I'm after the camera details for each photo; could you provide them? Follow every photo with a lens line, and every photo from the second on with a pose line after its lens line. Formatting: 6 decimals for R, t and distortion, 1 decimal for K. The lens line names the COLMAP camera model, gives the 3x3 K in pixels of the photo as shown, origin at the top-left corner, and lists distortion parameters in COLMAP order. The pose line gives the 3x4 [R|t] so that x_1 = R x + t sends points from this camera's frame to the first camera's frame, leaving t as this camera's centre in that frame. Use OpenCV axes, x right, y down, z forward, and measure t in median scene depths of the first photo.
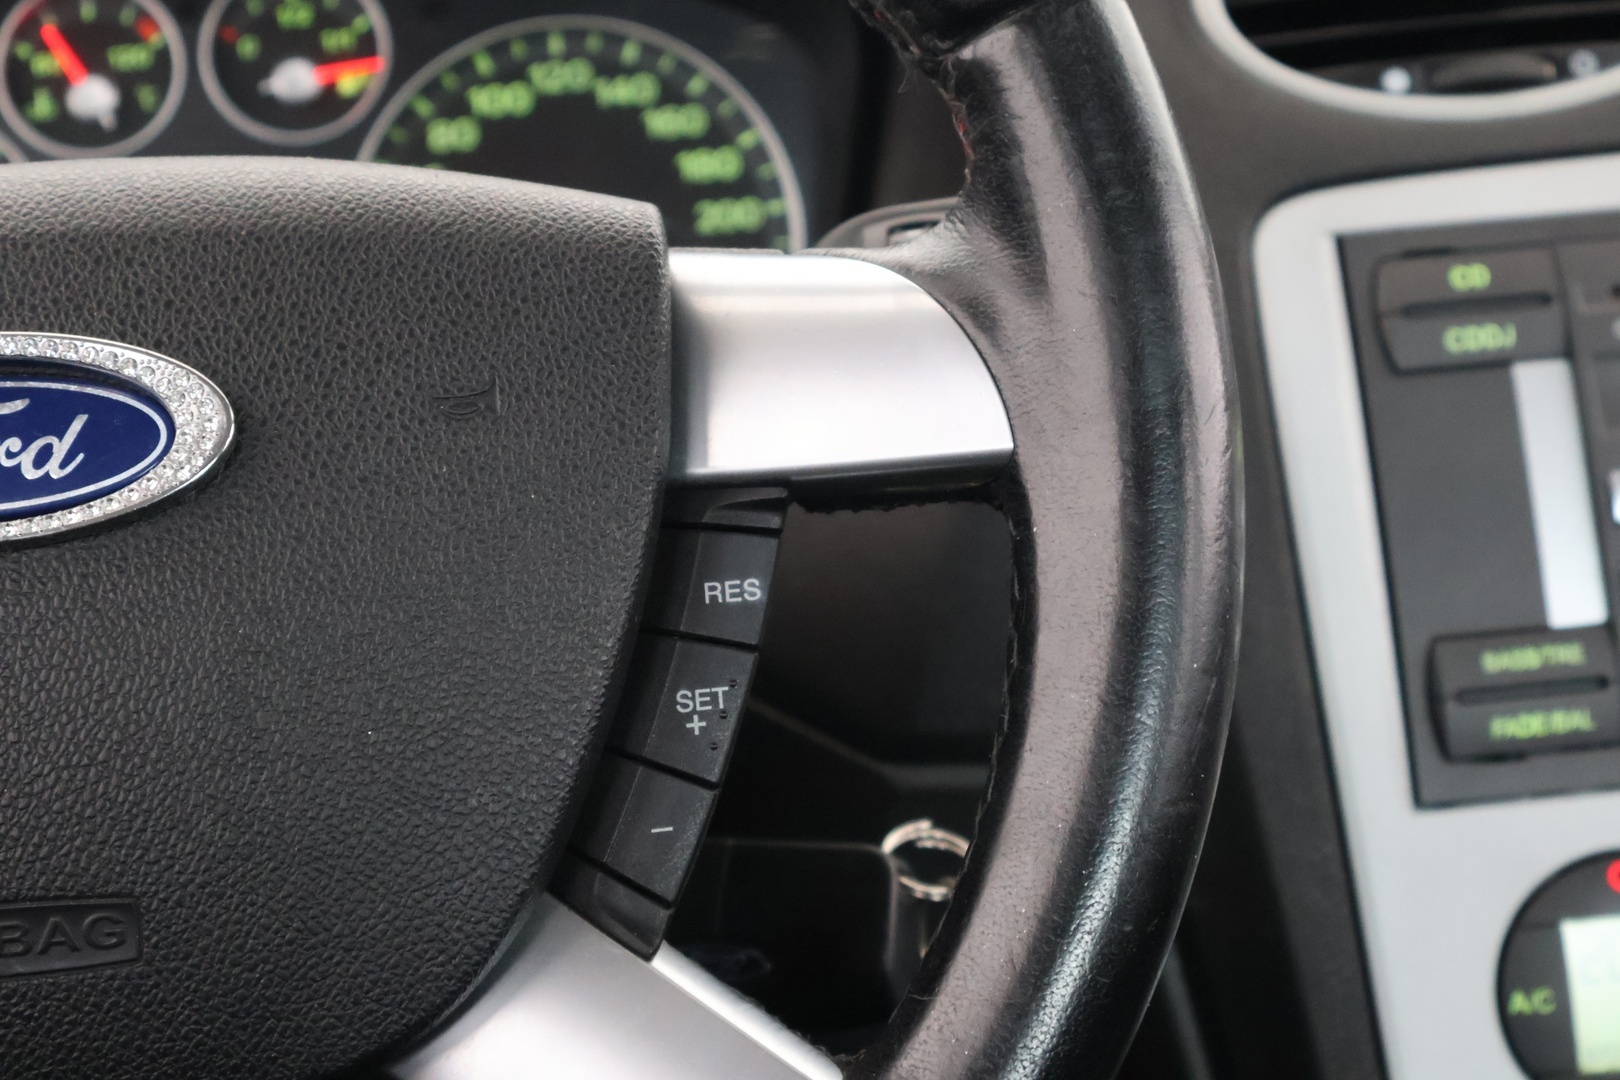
lens RADIAL K [[3241.7, 0, 810.0], [0, 3241.7, 540.0], [0, 0, 1]] dist [0.015419, -0.031237]
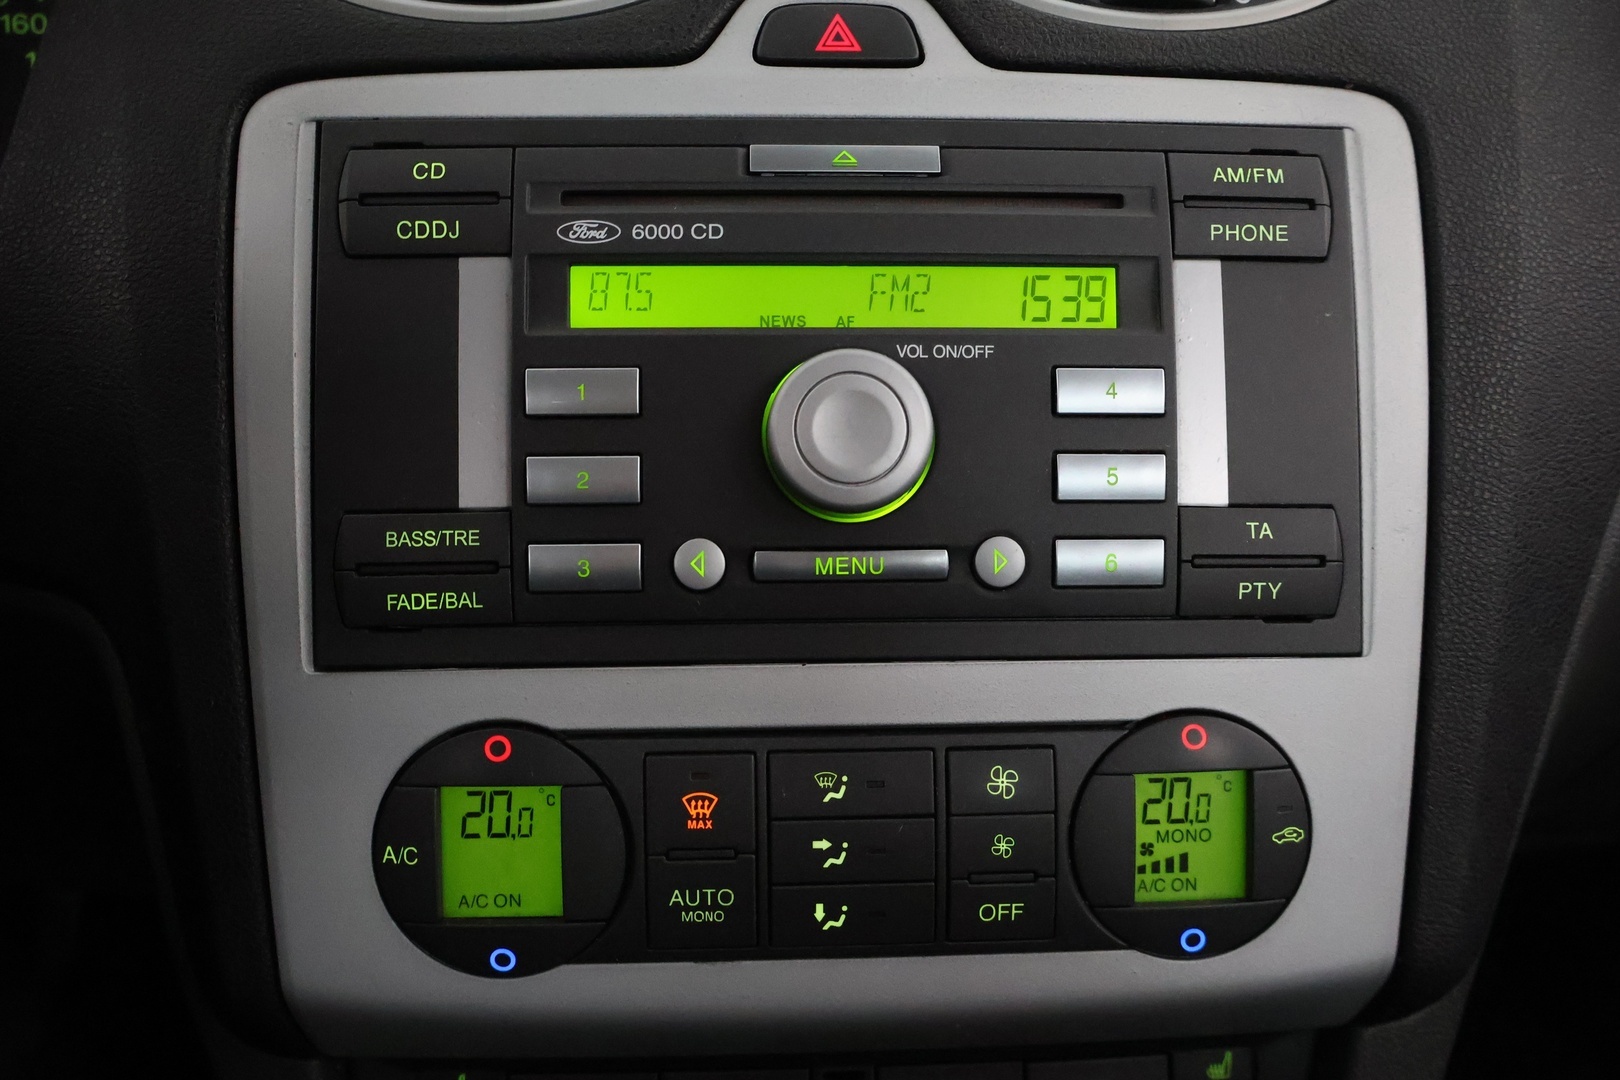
lens RADIAL K [[1347.8, 0, 810.0], [0, 1347.8, 540.0], [0, 0, 1]] dist [-0.012347, 0.006537]
pose [[0.996146, 0.086869, -0.012129, 0.343758], [-0.084295, 0.986366, 0.141339, -0.034967], [0.024242, -0.139772, 0.989887, 0.556163]]
